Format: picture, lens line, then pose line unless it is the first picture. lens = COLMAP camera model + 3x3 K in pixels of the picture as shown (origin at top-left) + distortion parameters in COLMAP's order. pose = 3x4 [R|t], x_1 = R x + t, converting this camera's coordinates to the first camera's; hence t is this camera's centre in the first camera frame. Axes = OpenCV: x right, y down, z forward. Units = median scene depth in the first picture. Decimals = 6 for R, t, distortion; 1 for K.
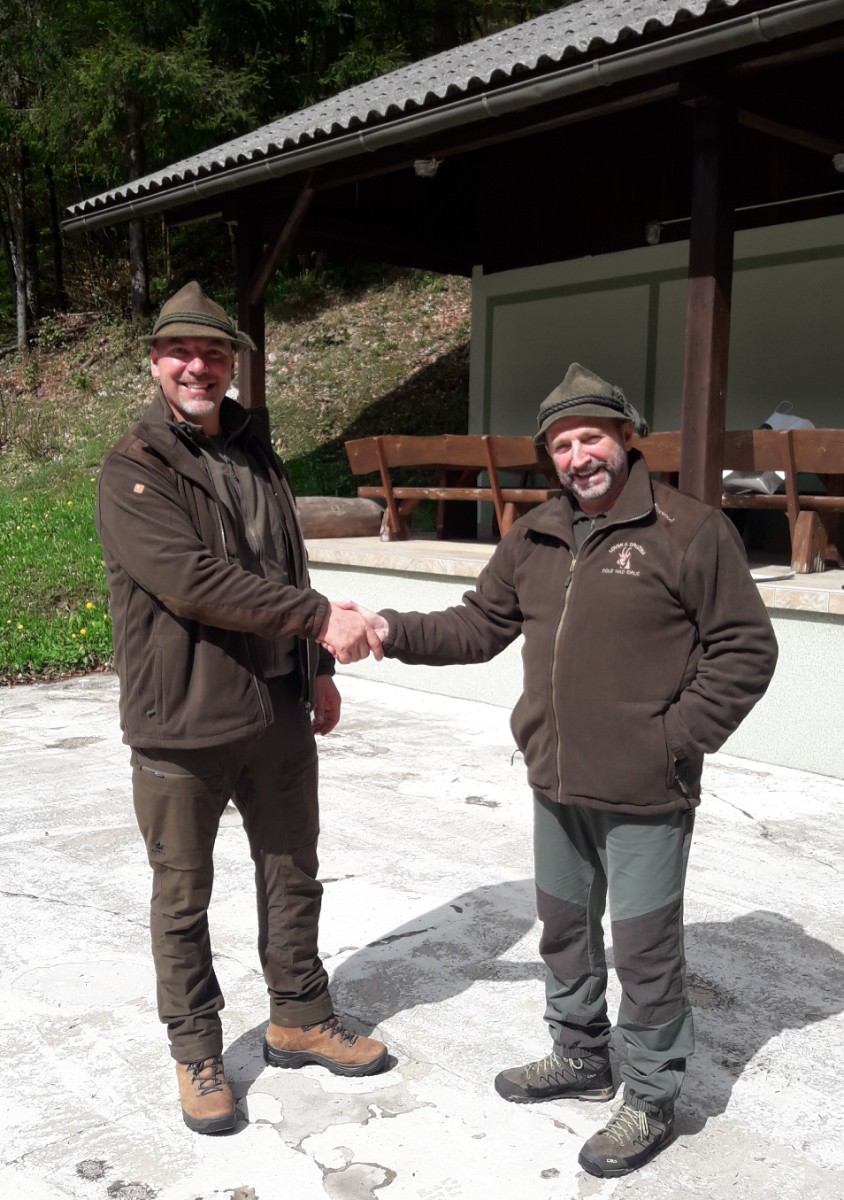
lens RADIAL K [[933.3, 0, 412.2], [0, 933.3, 597.7], [0, 0, 1]] dist [0.031506, -0.051173]
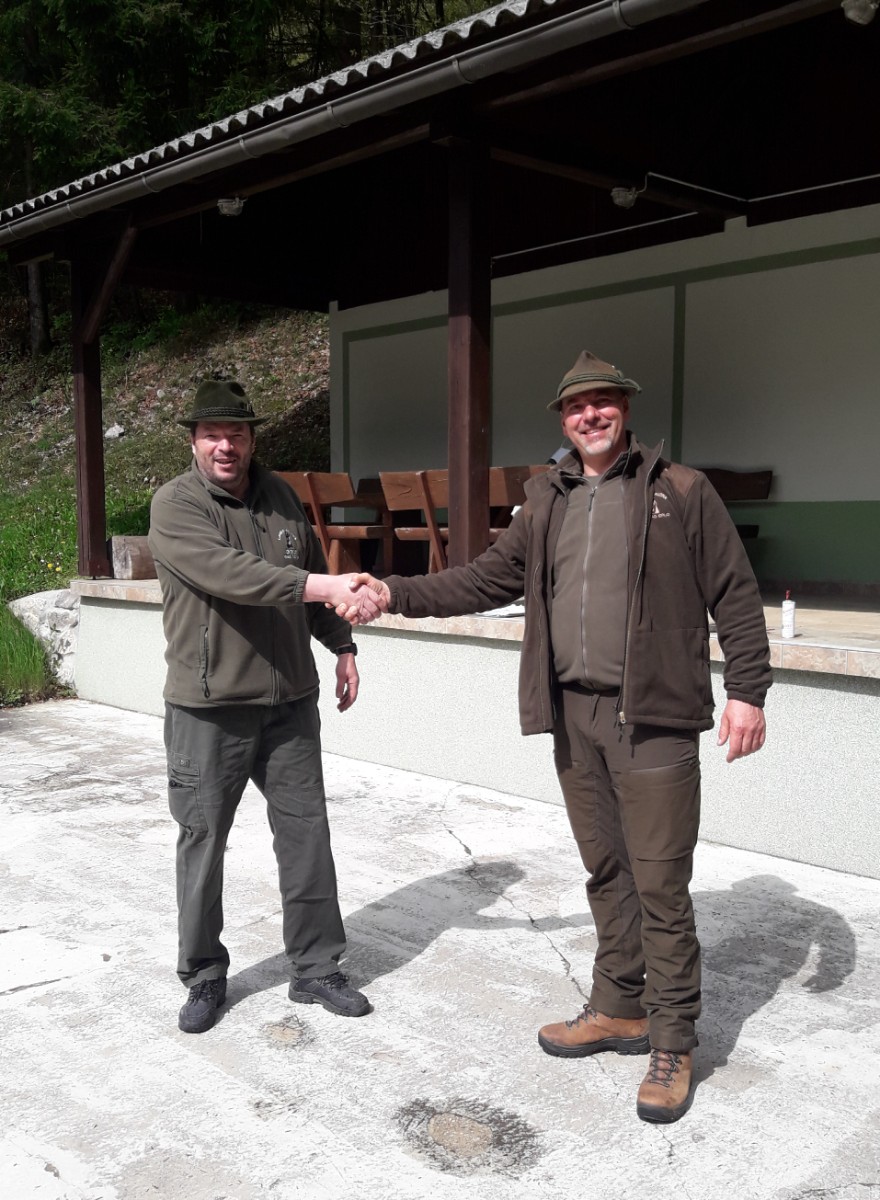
lens RADIAL K [[954.9, 0, 344.8], [0, 954.9, 620.0], [0, 0, 1]] dist [0.005484, -0.020039]
pose [[0.999784, -0.016656, 0.012468, 0.075539], [0.016846, 0.999741, -0.015331, -0.001639], [-0.012209, 0.015538, 0.999805, -0.005013]]
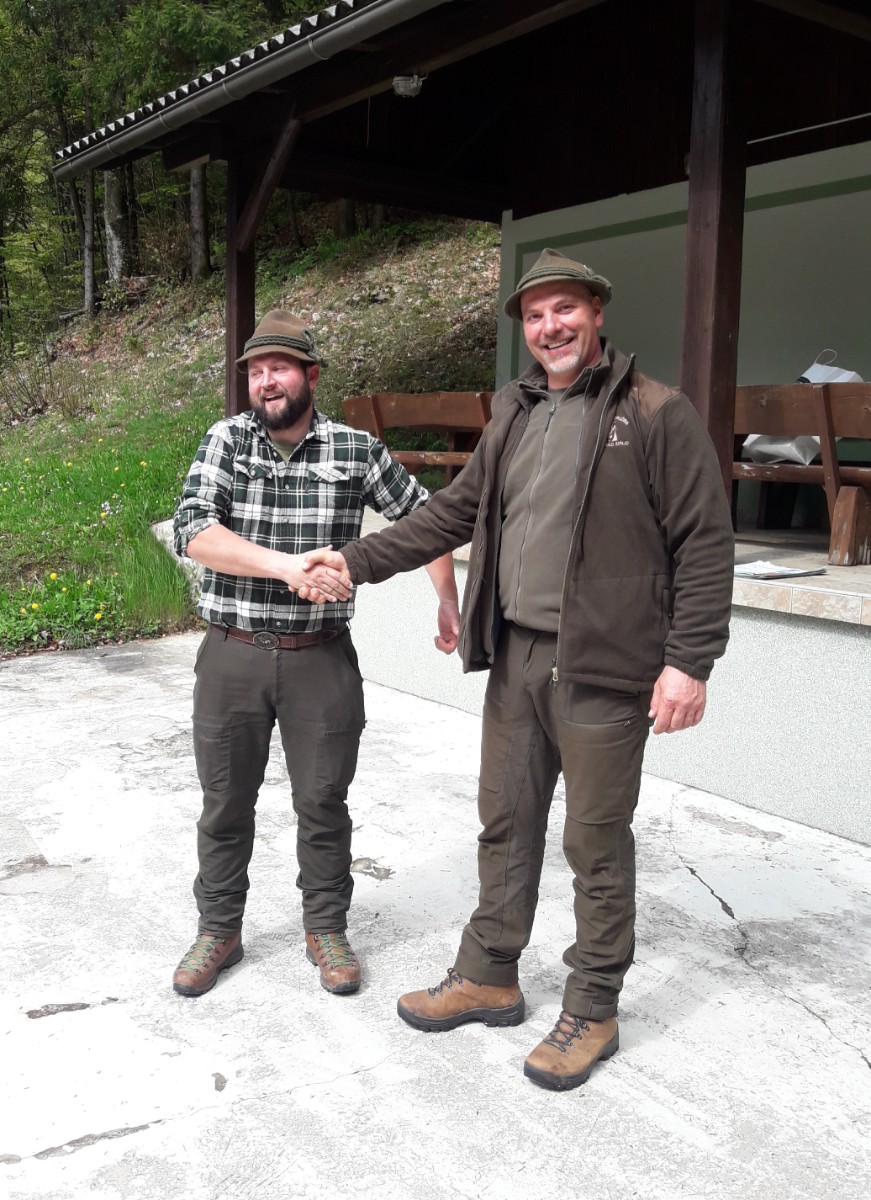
lens RADIAL K [[956.1, 0, 378.7], [0, 956.1, 534.1], [0, 0, 1]] dist [0.013598, -0.061505]
pose [[0.994520, 0.019131, -0.102786, 0.057226], [-0.022353, 0.999291, -0.030282, -0.009793], [0.102133, 0.032414, 0.994242, 0.083487]]
